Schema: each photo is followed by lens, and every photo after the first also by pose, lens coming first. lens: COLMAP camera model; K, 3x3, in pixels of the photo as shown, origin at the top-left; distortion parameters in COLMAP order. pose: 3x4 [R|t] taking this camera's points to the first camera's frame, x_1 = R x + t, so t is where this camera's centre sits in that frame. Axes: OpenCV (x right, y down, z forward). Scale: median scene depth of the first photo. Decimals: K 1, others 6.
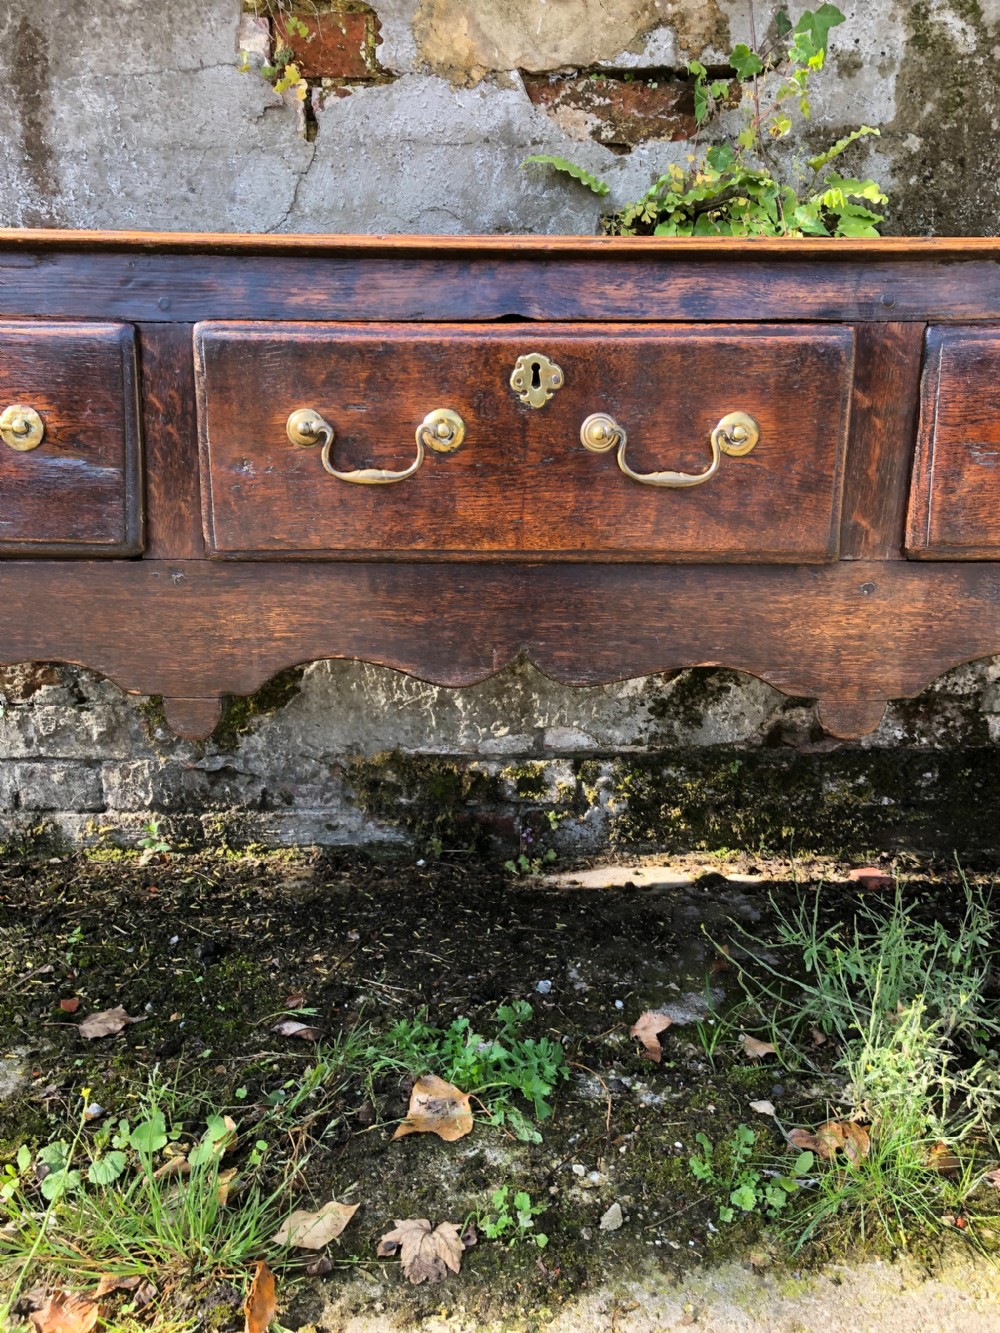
lens RADIAL K [[1084.1, 0, 504.8], [0, 1084.1, 654.9], [0, 0, 1]] dist [0.042887, -0.045121]
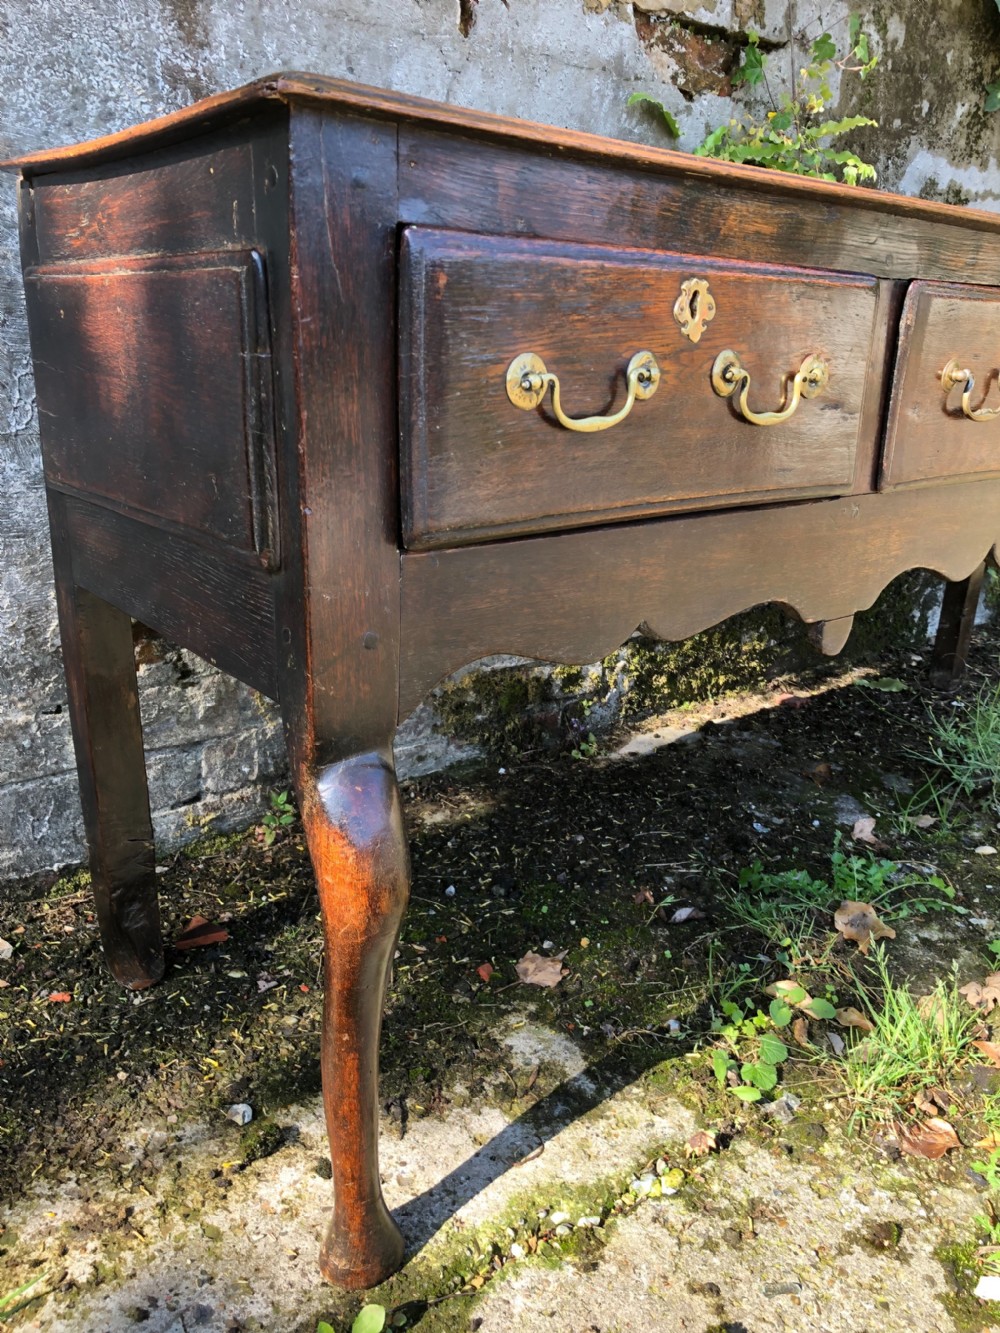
lens RADIAL K [[1084.1, 0, 499.8], [0, 1084.1, 658.1], [0, 0, 1]] dist [0.042887, -0.045121]
pose [[0.771549, -0.166226, 0.614069, -0.820874], [0.100445, 0.984983, 0.140426, -0.074043], [-0.628190, -0.046666, 0.776660, 0.226779]]
